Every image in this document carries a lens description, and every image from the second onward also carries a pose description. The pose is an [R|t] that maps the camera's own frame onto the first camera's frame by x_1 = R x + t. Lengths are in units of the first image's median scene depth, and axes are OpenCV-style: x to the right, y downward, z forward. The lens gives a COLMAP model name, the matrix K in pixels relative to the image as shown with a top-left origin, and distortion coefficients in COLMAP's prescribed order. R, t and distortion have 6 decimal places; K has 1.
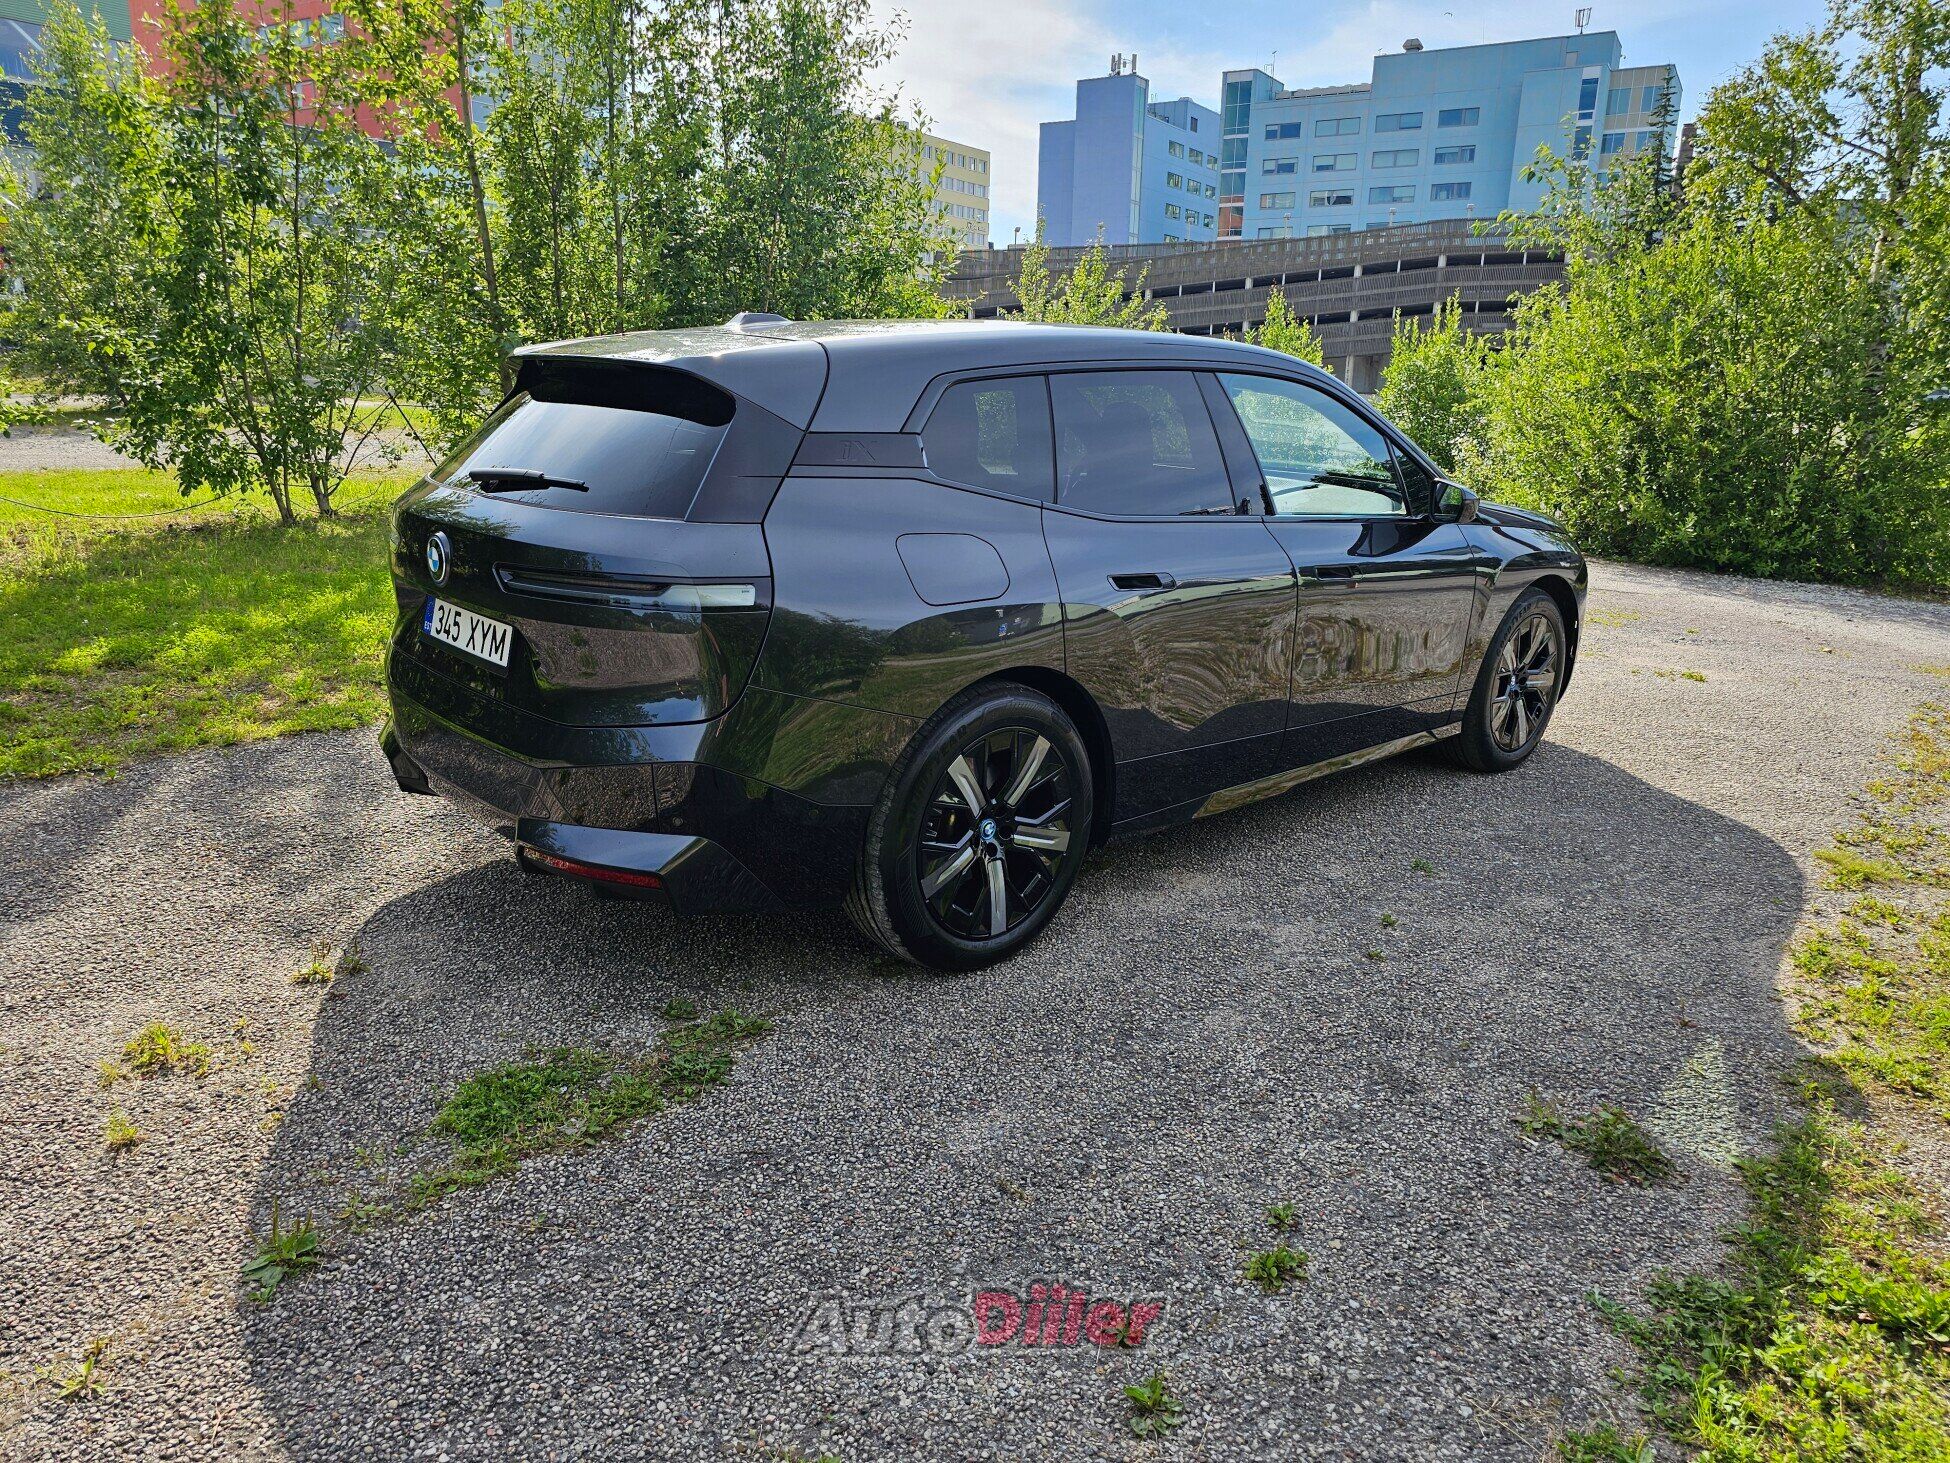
lens RADIAL K [[1301.1, 0, 968.0], [0, 1301.1, 729.3], [0, 0, 1]] dist [0.028790, -0.032255]
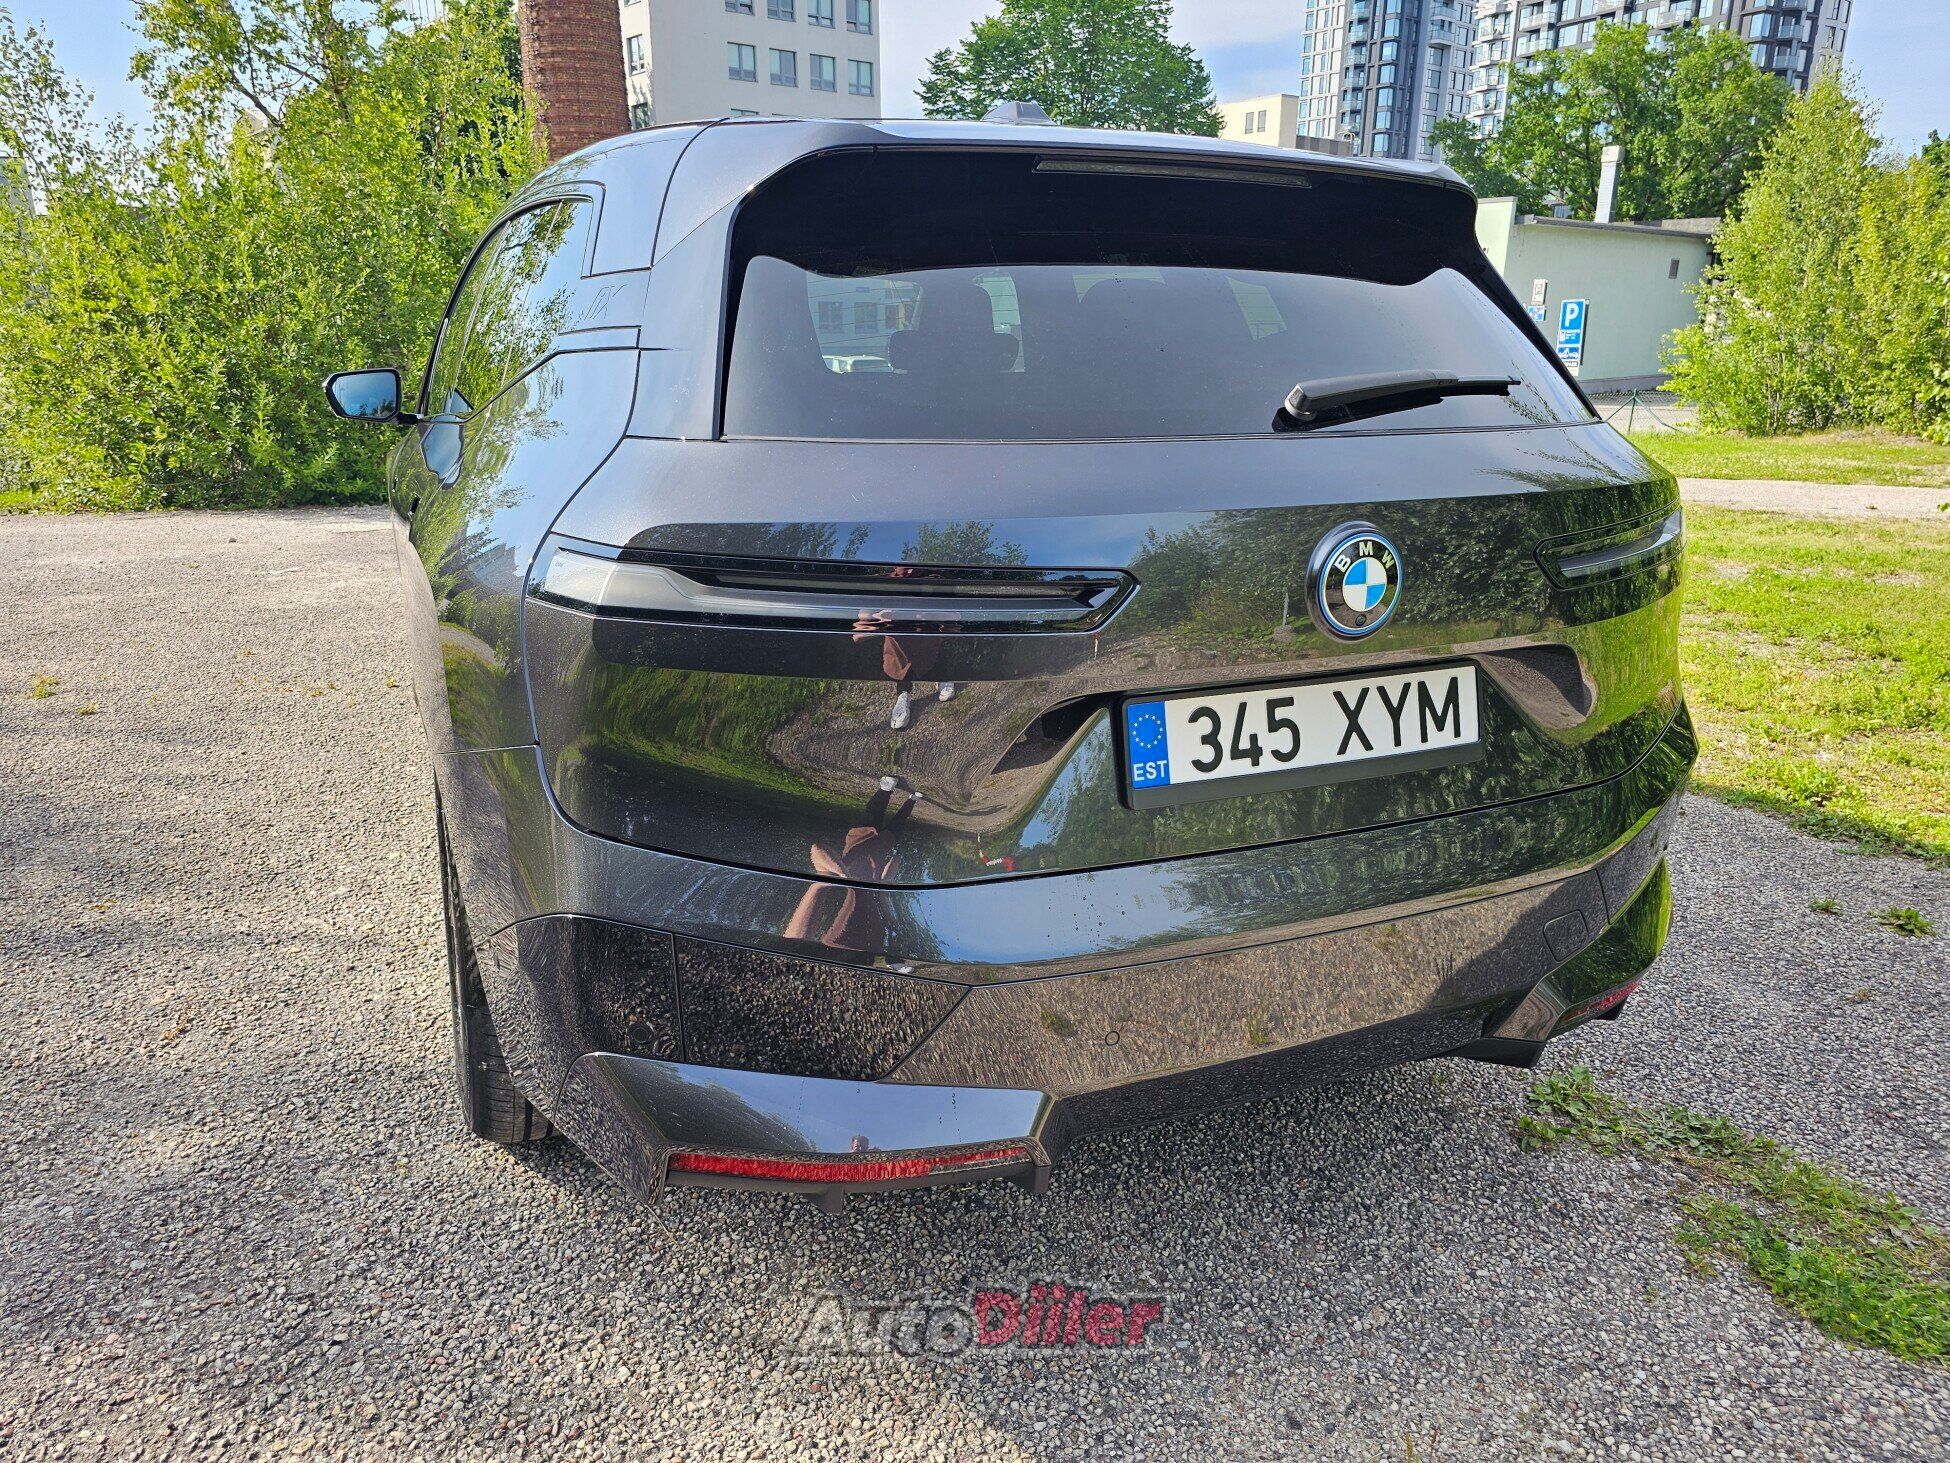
lens RADIAL K [[1301.1, 0, 968.1], [0, 1301.1, 731.9], [0, 0, 1]] dist [0.028790, -0.032255]
pose [[0.331233, -0.288884, 0.898238, -0.877865], [0.256302, 0.943731, 0.209001, -0.211453], [-0.908072, 0.160992, 0.386636, 0.950181]]
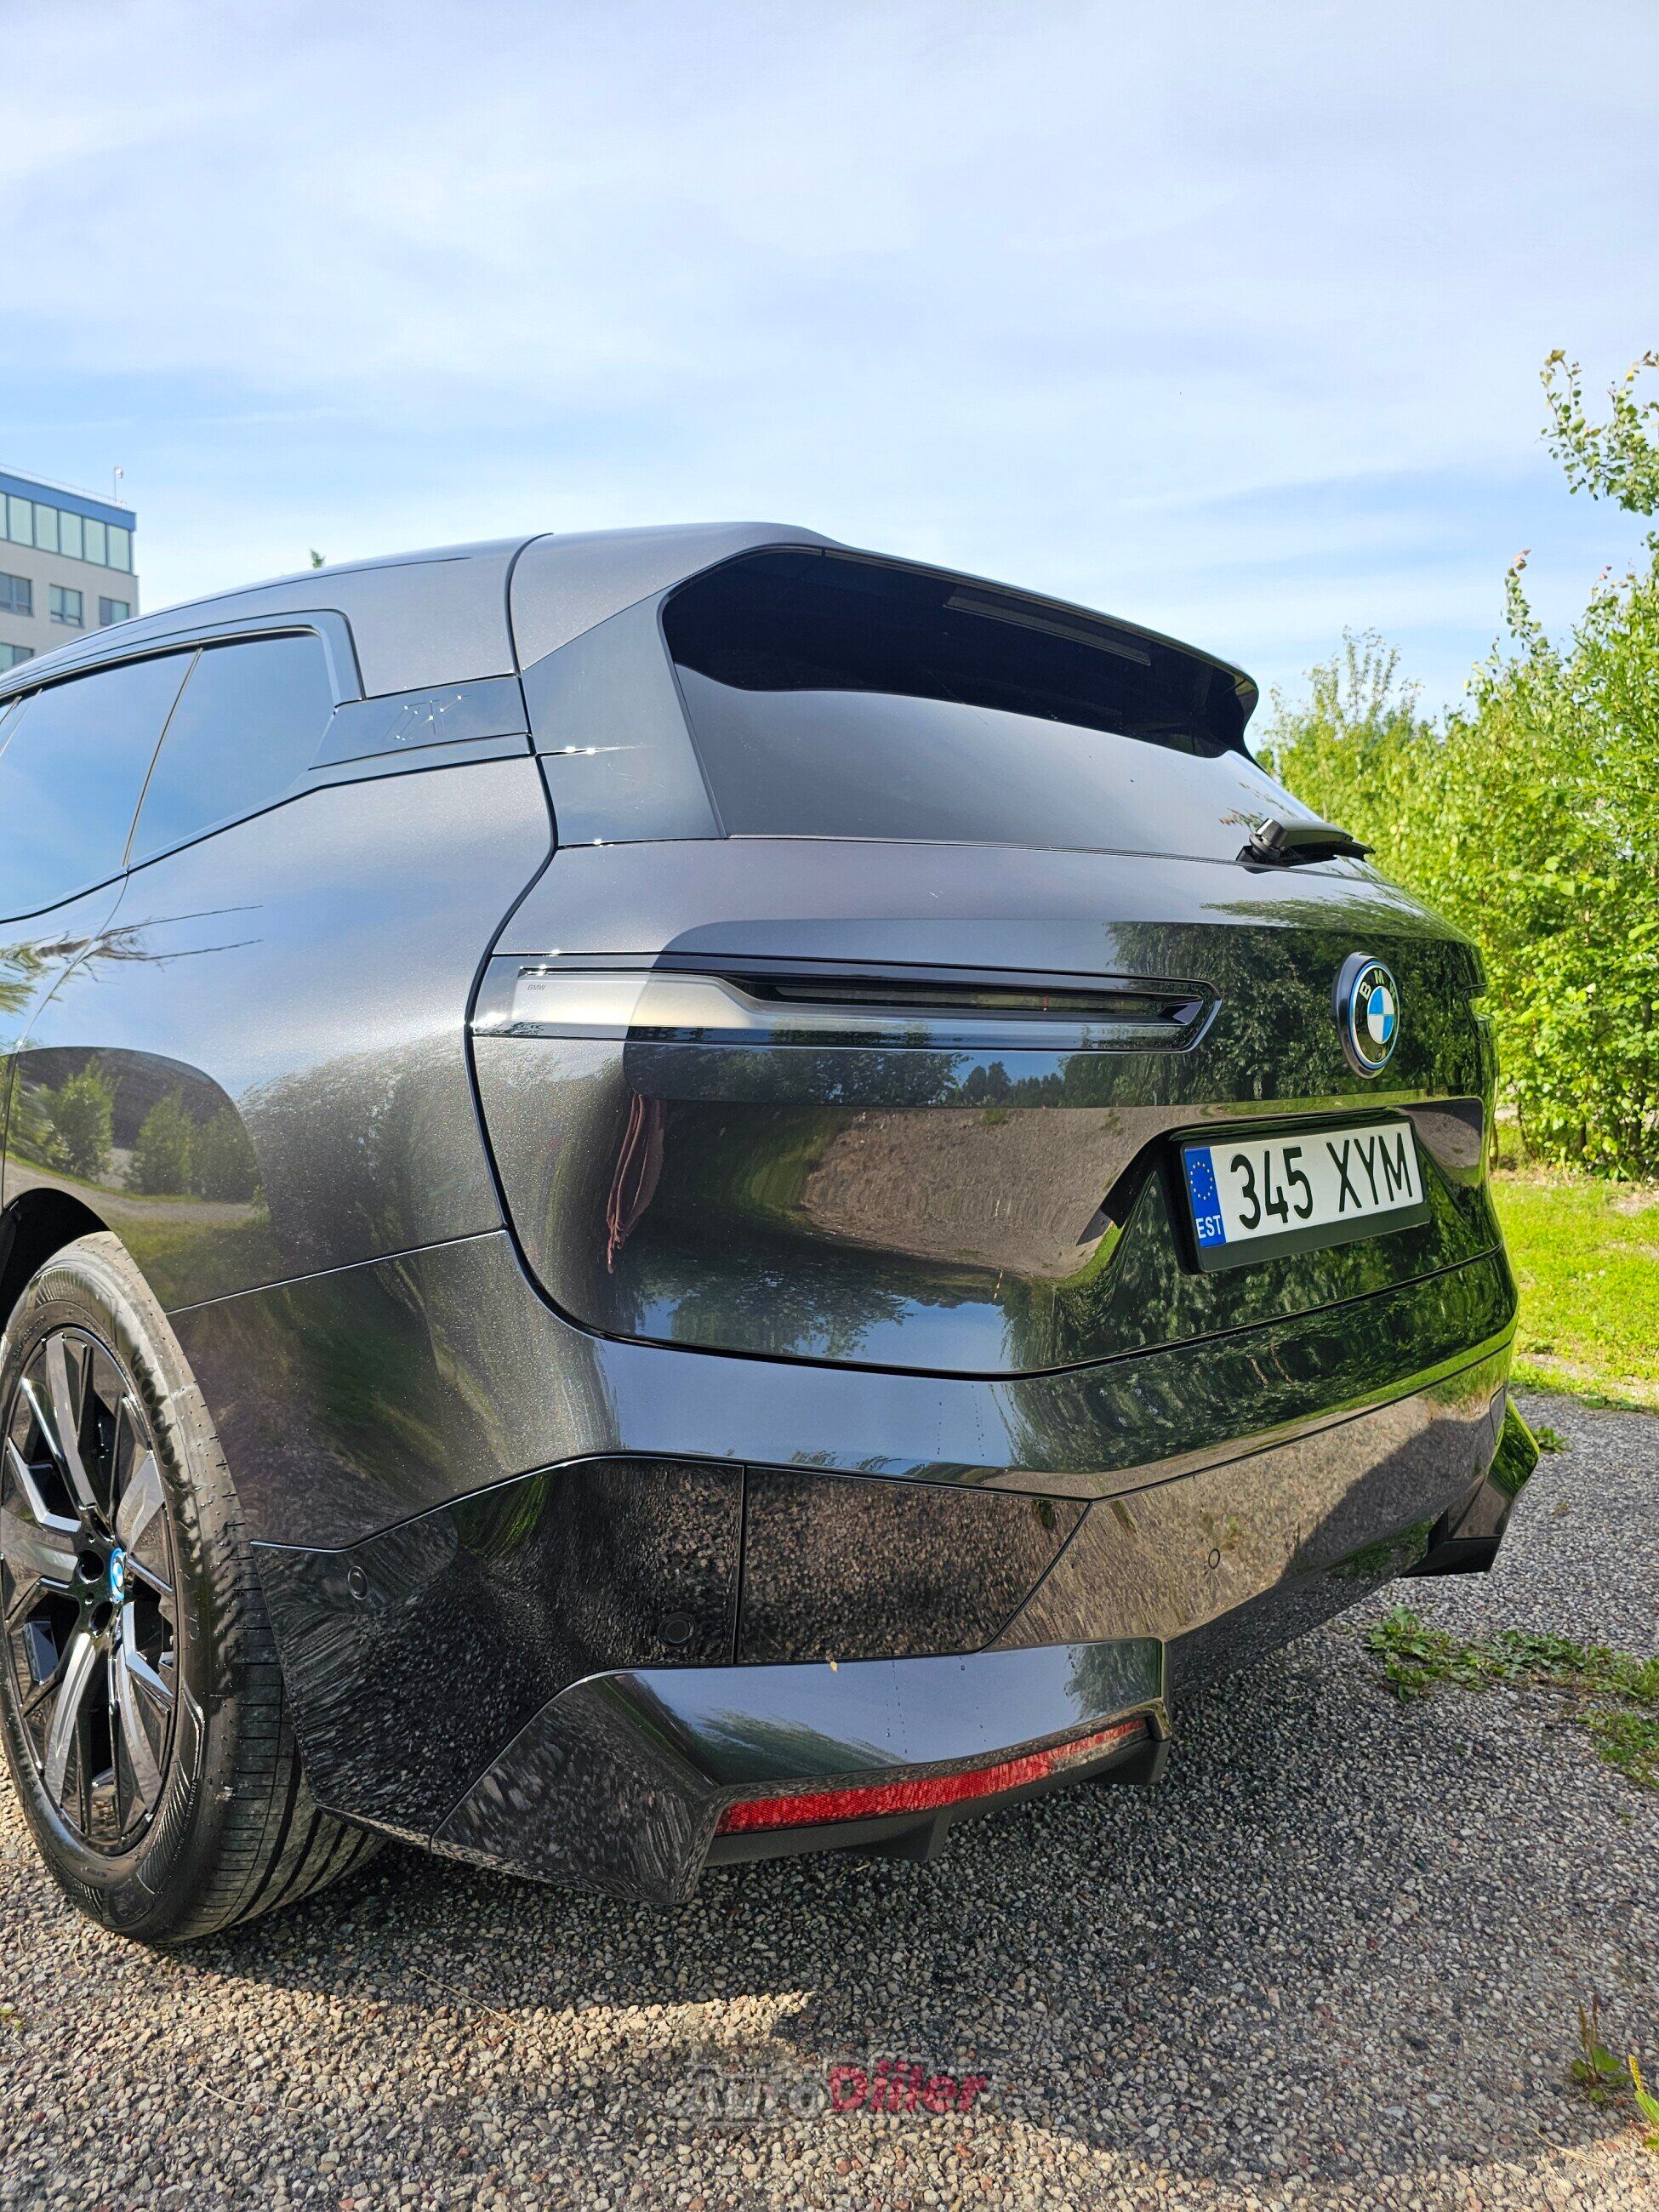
lens RADIAL K [[1475.9, 0, 807.4], [0, 1475.9, 1075.6], [0, 0, 1]] dist [0.028790, -0.032255]
pose [[-0.025866, -0.082606, 0.996247, -0.890216], [0.257608, 0.962371, 0.086485, -0.200701], [-0.965903, 0.258878, -0.003612, 1.182316]]
